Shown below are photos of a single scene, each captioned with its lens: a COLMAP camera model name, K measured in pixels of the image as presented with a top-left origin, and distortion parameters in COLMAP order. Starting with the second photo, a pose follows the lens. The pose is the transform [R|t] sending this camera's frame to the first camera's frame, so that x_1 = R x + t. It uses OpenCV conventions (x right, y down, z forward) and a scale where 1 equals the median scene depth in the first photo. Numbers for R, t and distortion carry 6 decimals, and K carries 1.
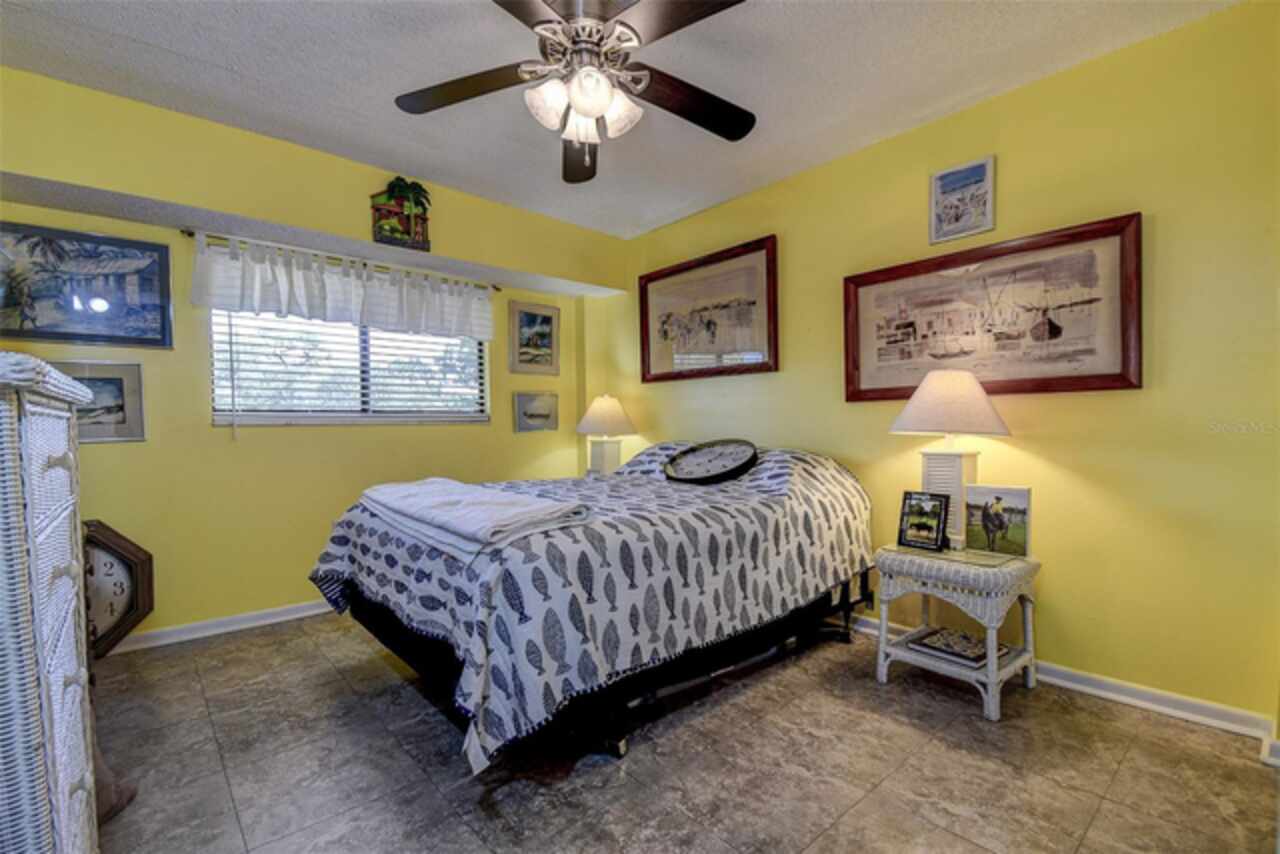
lens RADIAL K [[571.8, 0, 640.0], [0, 571.8, 427.0], [0, 0, 1]] dist [0.045733, -0.031686]
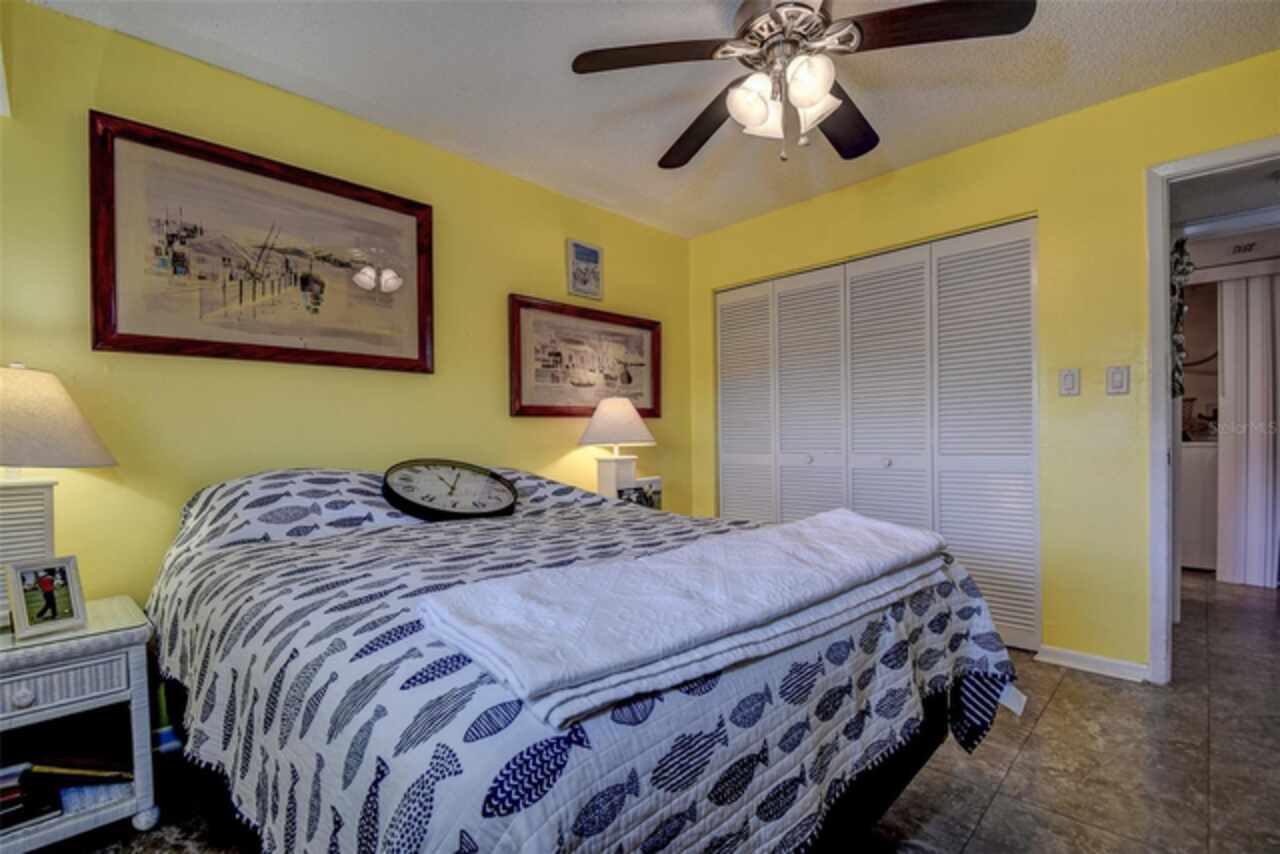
lens RADIAL K [[571.8, 0, 640.0], [0, 571.8, 427.0], [0, 0, 1]] dist [0.045733, -0.031686]
pose [[-0.082959, 0.020324, 0.996346, -0.714048], [0.016765, 0.999679, -0.018996, -0.002969], [-0.996412, 0.015128, -0.083273, 0.931811]]
